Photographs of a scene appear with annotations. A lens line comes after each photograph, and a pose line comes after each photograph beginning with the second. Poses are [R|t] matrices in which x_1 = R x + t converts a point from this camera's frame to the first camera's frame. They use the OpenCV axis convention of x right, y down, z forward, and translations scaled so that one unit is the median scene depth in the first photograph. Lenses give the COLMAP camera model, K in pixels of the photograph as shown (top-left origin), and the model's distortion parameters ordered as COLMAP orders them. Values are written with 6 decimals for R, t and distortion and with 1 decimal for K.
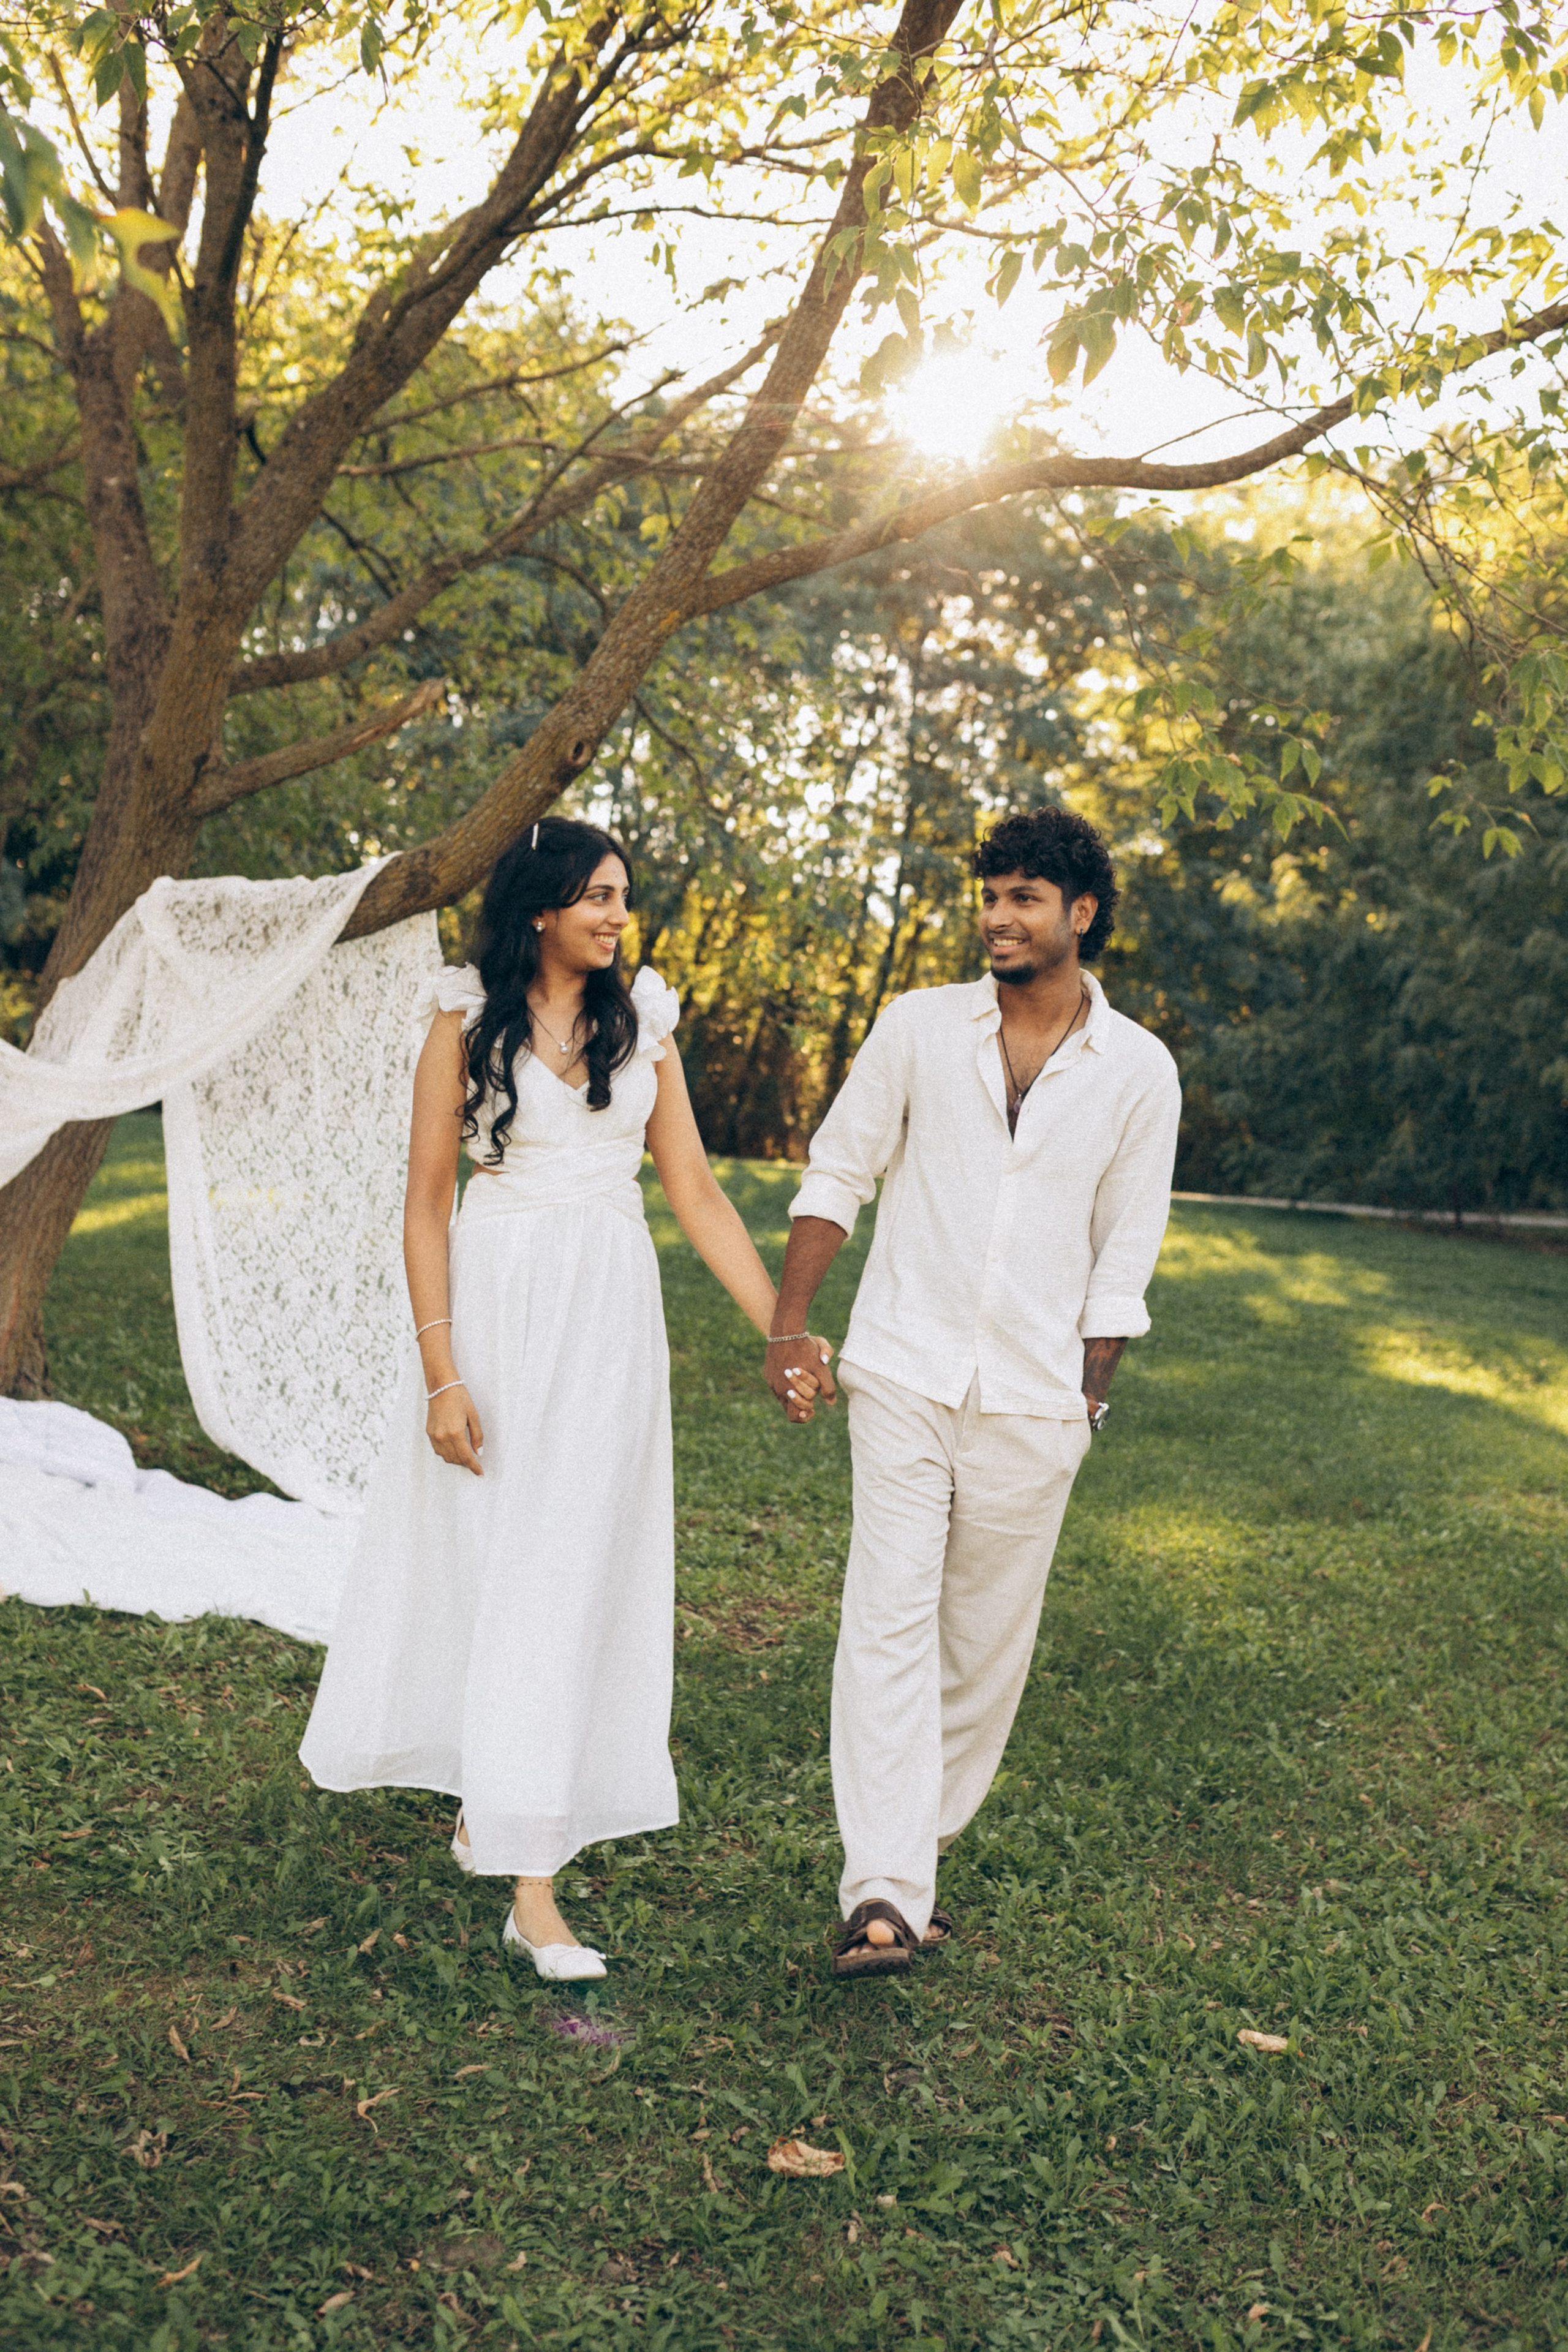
lens RADIAL K [[2262.3, 0, 784.0], [0, 2262.3, 1176.0], [0, 0, 1]] dist [-0.003882, -0.010340]
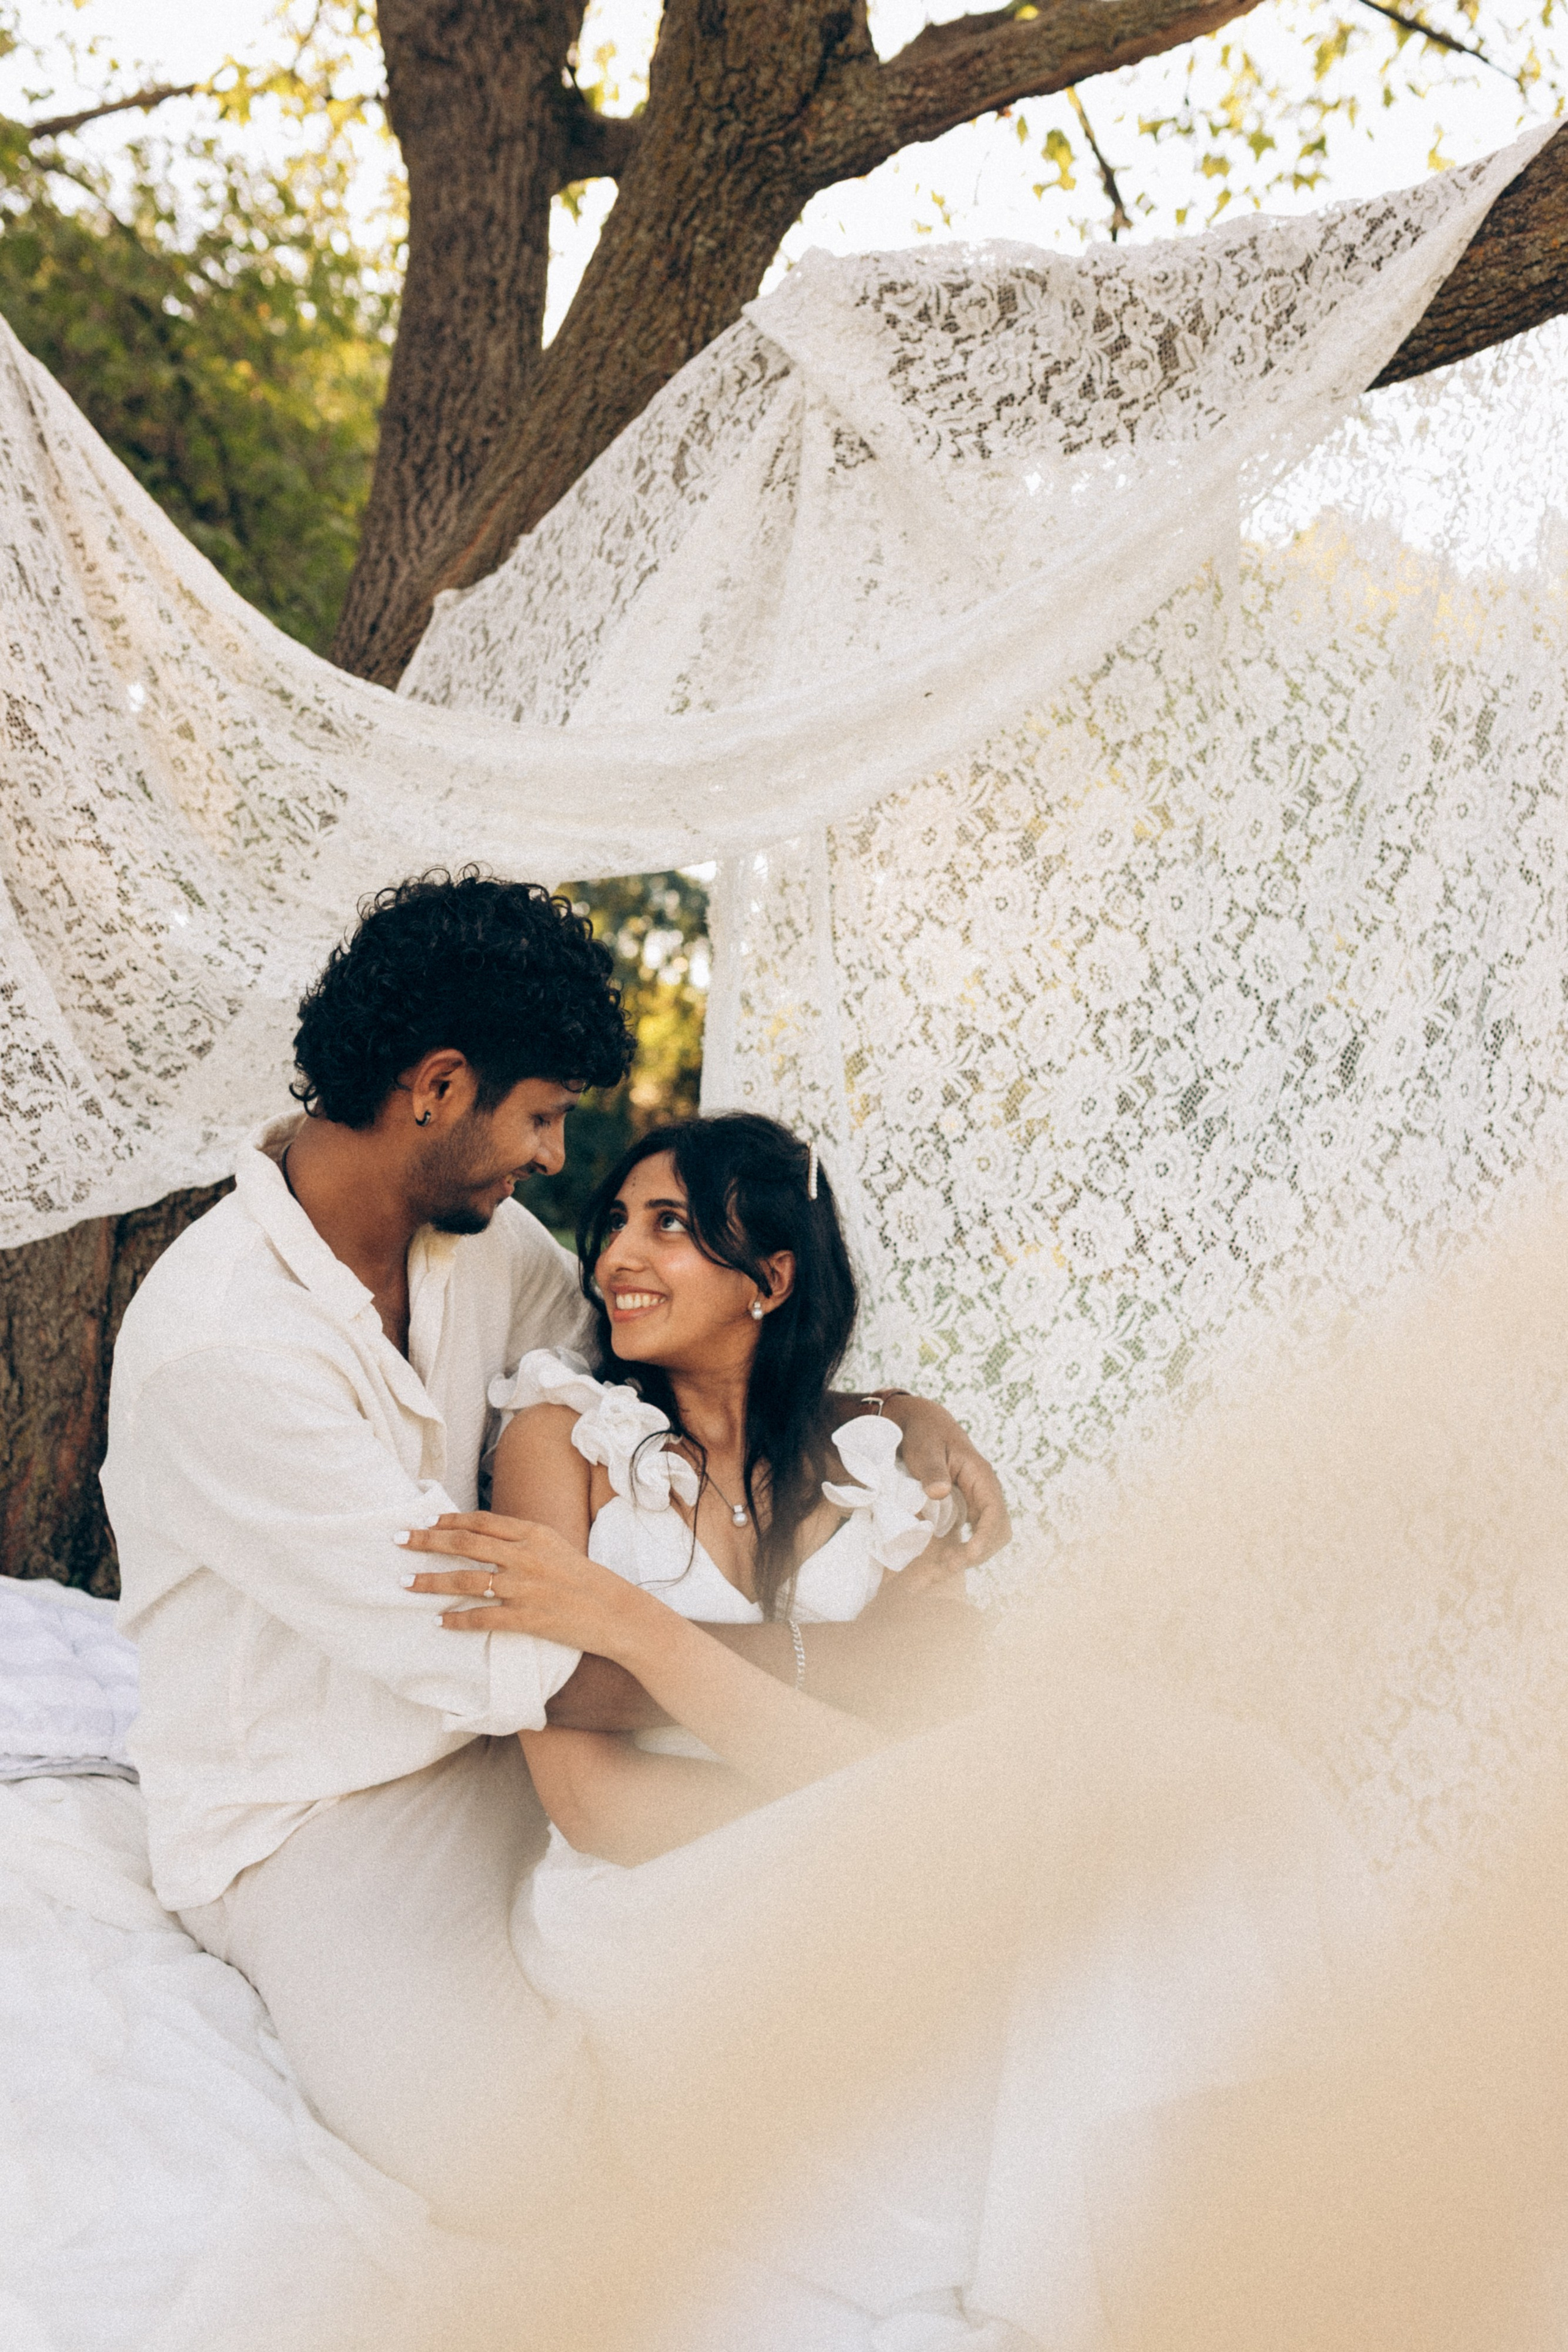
lens RADIAL K [[2262.3, 0, 784.0], [0, 2262.3, 1176.0], [0, 0, 1]] dist [-0.003882, -0.010340]
pose [[0.995778, -0.001737, 0.091775, -0.101912], [0.006777, 0.998483, -0.054635, 0.013682], [-0.091541, 0.055026, 0.994280, 0.206009]]
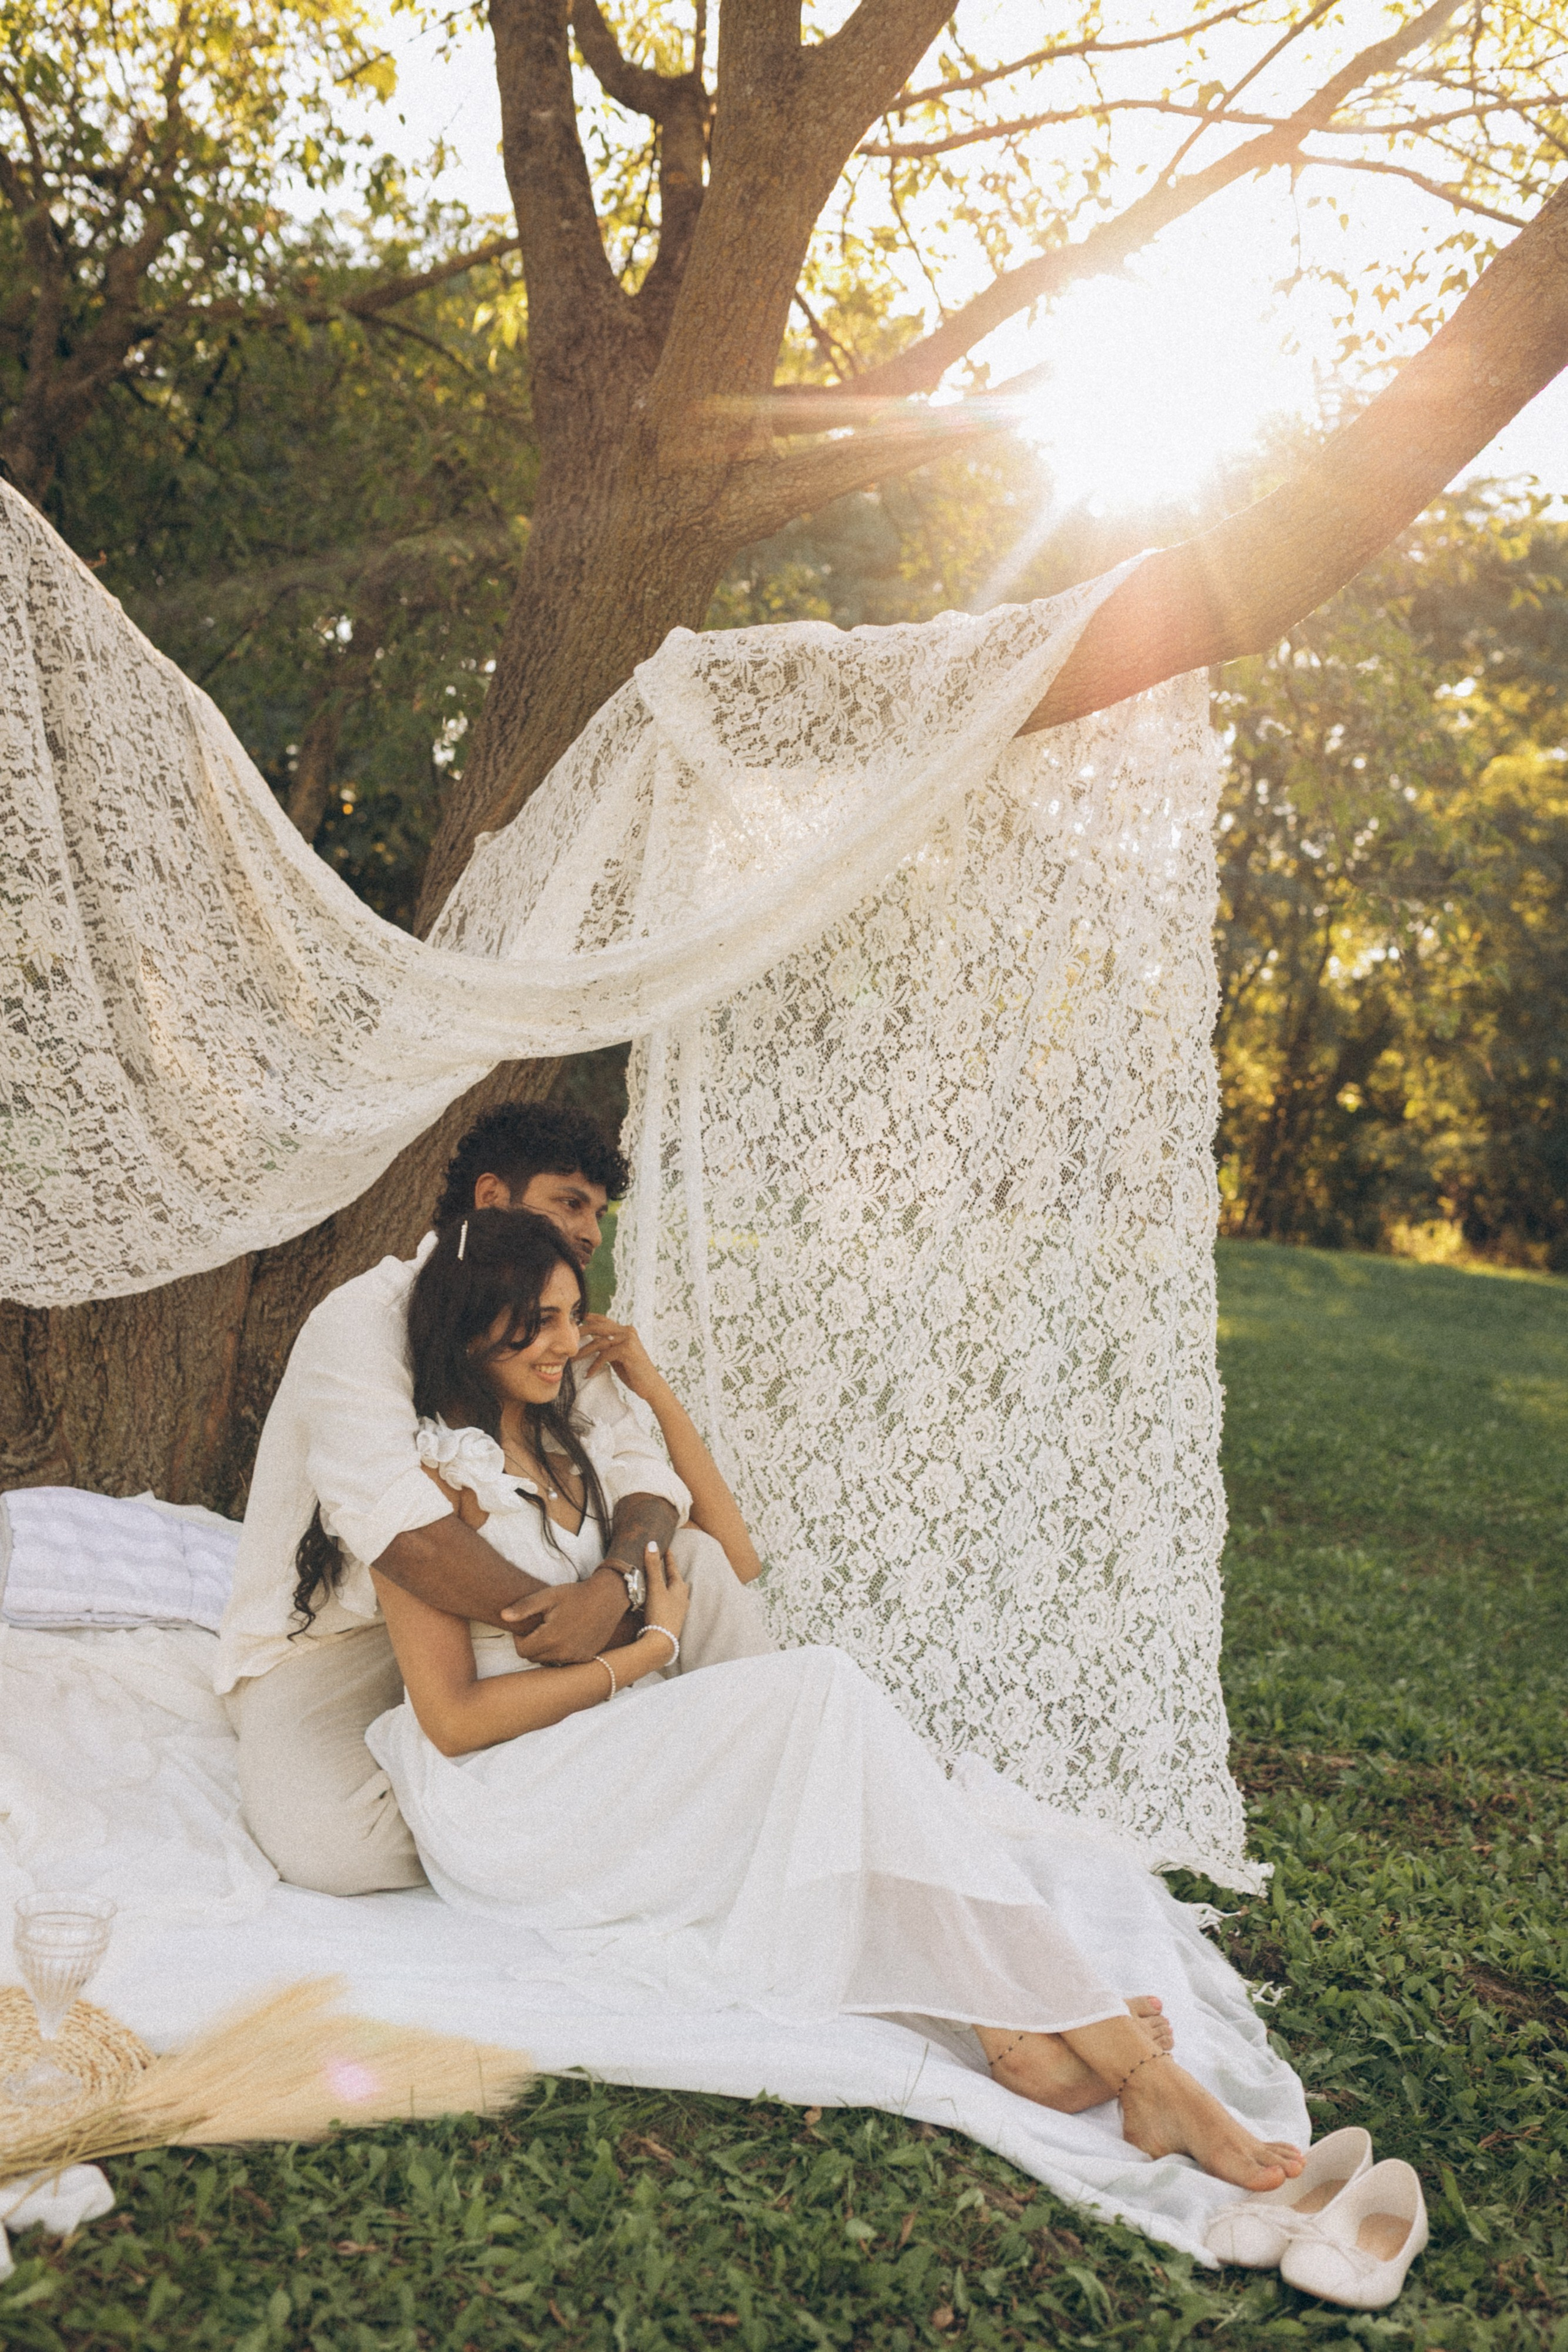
lens RADIAL K [[2244.4, 0, 789.4], [0, 2244.4, 1171.3], [0, 0, 1]] dist [0.008993, 0.016526]
pose [[0.994514, 0.021770, -0.102314, -0.061471], [-0.025355, 0.999104, -0.033878, 0.006069], [0.101485, 0.036287, 0.994175, 0.149701]]
